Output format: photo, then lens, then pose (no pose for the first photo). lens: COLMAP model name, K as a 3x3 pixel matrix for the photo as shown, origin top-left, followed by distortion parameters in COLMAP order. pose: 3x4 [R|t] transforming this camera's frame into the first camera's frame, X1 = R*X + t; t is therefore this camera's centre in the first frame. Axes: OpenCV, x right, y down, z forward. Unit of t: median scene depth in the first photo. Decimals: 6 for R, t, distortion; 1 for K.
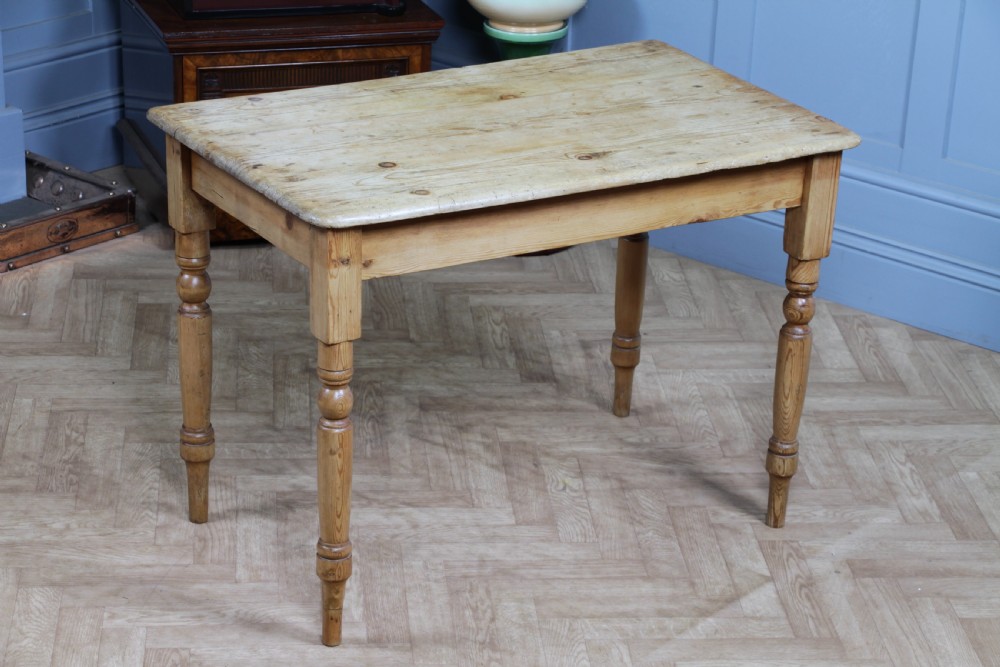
lens RADIAL K [[2595.1, 0, 506.7], [0, 2595.1, 341.6], [0, 0, 1]] dist [0.411879, 0.000000]
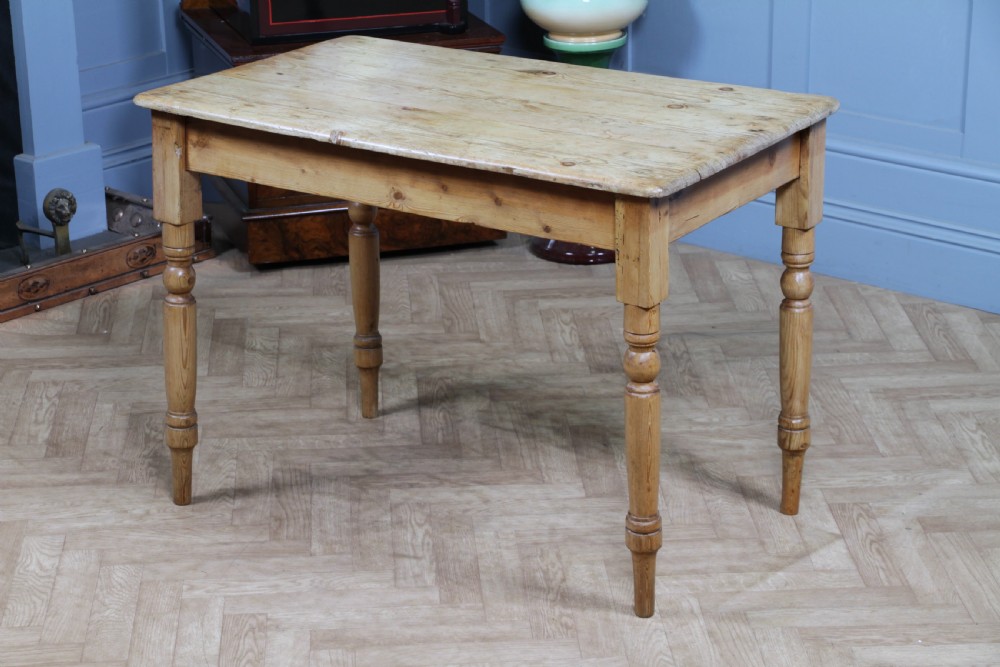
lens RADIAL K [[2595.1, 0, 493.8], [0, 2595.1, 336.7], [0, 0, 1]] dist [0.411879, 0.000000]
pose [[0.998223, -0.040504, -0.043697, 0.014256], [0.038179, 0.997875, -0.052797, 0.059087], [0.045743, 0.051035, 0.997649, -0.012844]]
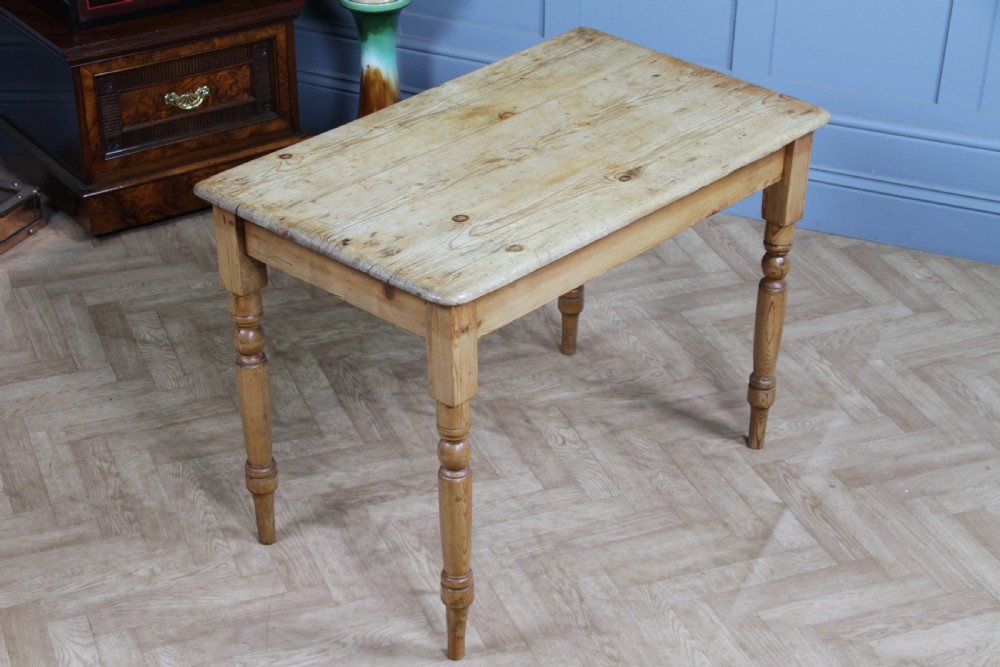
lens RADIAL K [[1934.1, 0, 496.1], [0, 1934.1, 344.5], [0, 0, 1]] dist [0.201186, 0.000000]
pose [[0.962179, -0.164318, 0.217283, -0.183197], [0.131931, 0.978897, 0.156060, -0.120506], [-0.238341, -0.121491, 0.963553, 0.209456]]
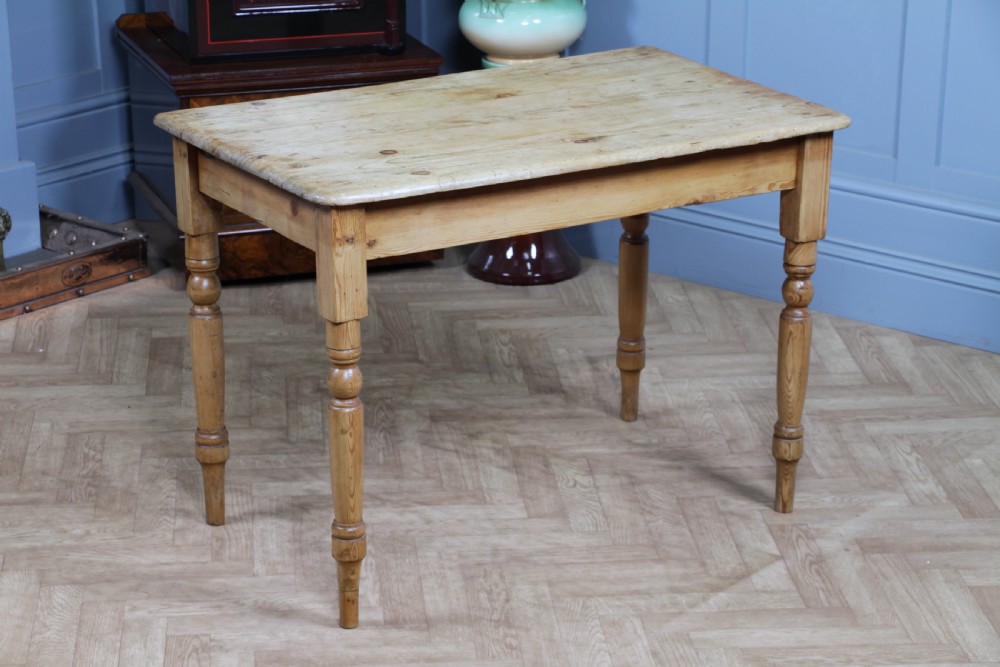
lens RADIAL K [[2595.1, 0, 496.7], [0, 2595.1, 332.9], [0, 0, 1]] dist [0.411879, 0.000000]
pose [[0.999330, -0.035377, -0.009359, 0.003374], [0.034752, 0.997583, -0.060162, 0.057999], [0.011465, 0.059797, 0.998145, -0.016865]]
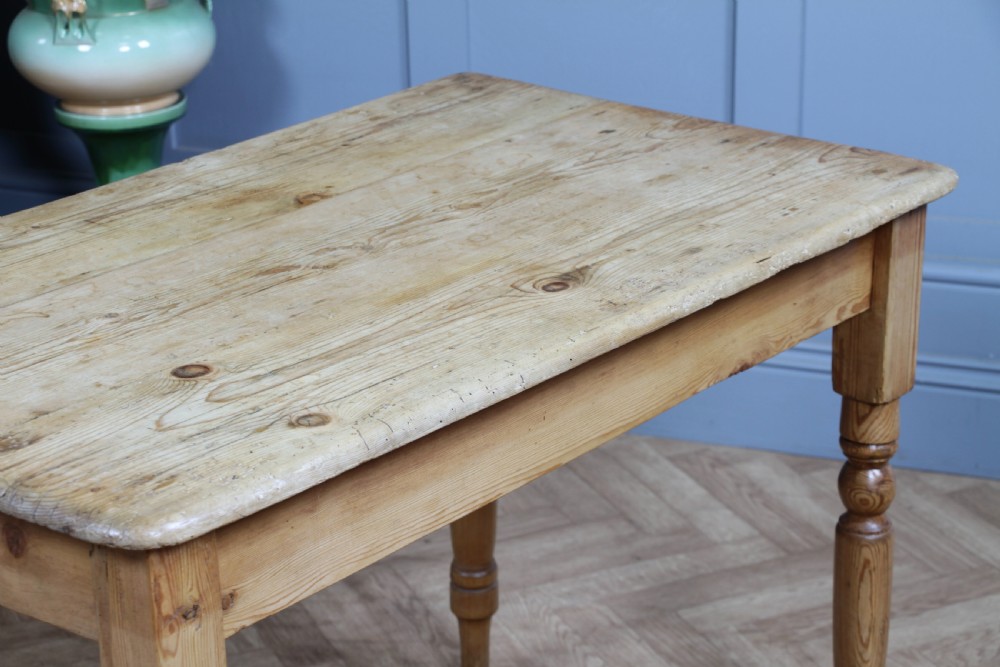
lens RADIAL K [[2328.9, 0, 497.4], [0, 2328.9, 341.4], [0, 0, 1]] dist [0.309381, 0.000000]
pose [[0.945217, -0.171676, 0.277654, -0.095760], [0.179788, 0.983698, -0.003824, -0.053894], [-0.272471, 0.053534, 0.960674, 0.508133]]
